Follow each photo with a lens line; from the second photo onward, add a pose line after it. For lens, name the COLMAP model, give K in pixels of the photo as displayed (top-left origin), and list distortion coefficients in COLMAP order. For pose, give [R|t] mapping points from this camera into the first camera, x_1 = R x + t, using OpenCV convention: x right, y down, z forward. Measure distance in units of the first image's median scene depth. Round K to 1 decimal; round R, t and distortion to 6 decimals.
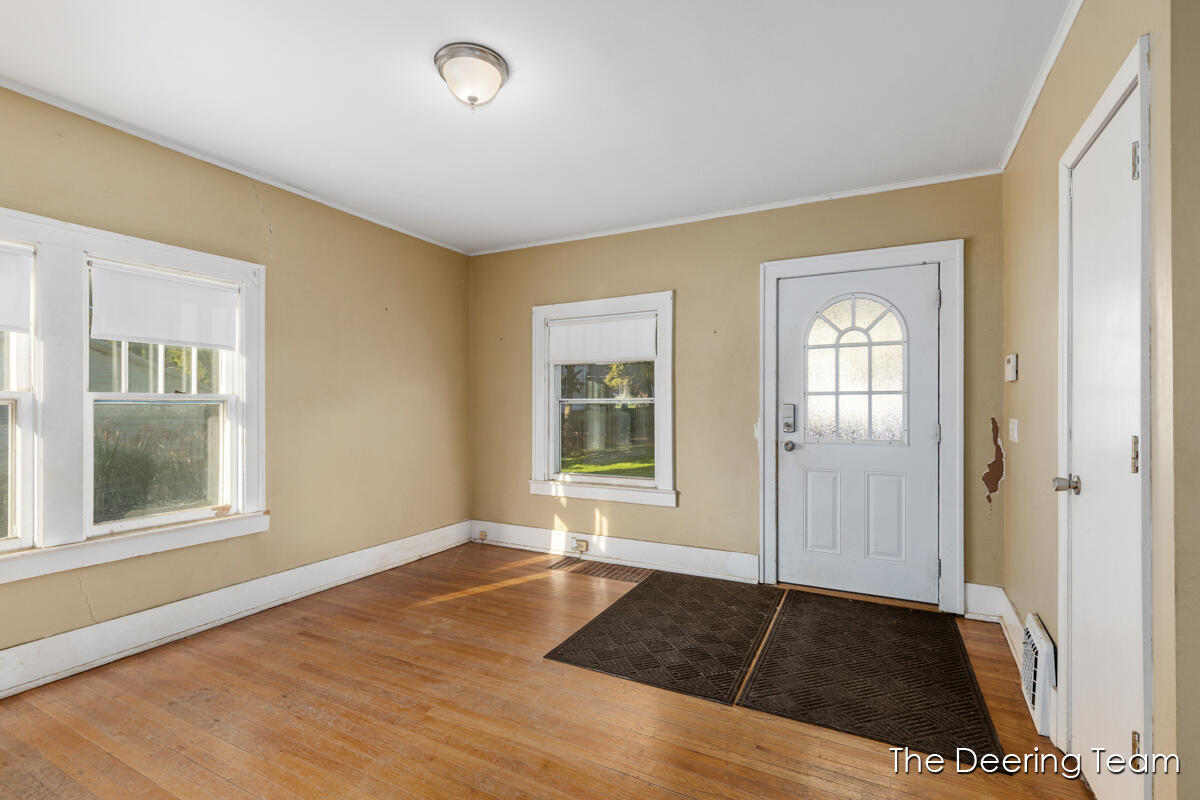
lens RADIAL K [[548.1, 0, 600.1], [0, 548.1, 406.6], [0, 0, 1]] dist [0.020542, -0.003955]
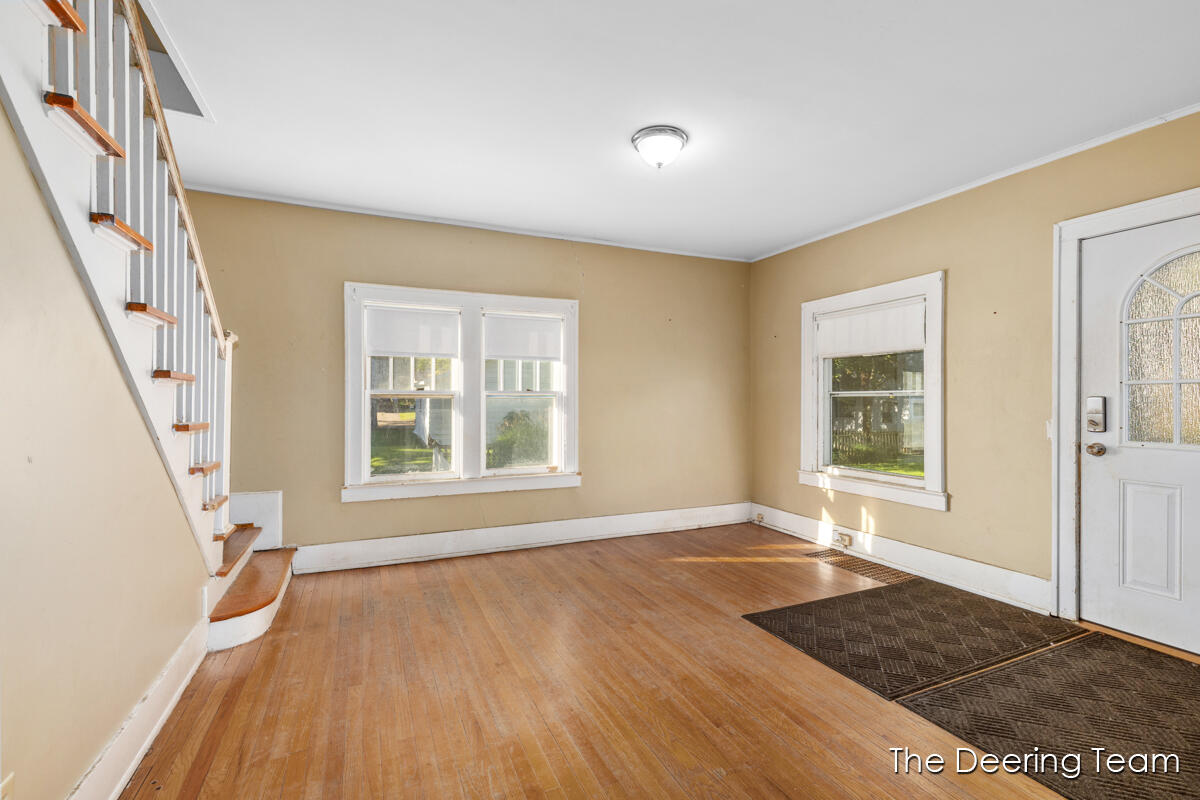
lens RADIAL K [[548.1, 0, 599.5], [0, 548.1, 396.1], [0, 0, 1]] dist [0.020542, -0.003955]
pose [[0.784658, -0.003640, -0.619919, 0.301847], [-0.000446, 0.999979, -0.006436, 0.000893], [0.619929, 0.005327, 0.784640, -0.072542]]
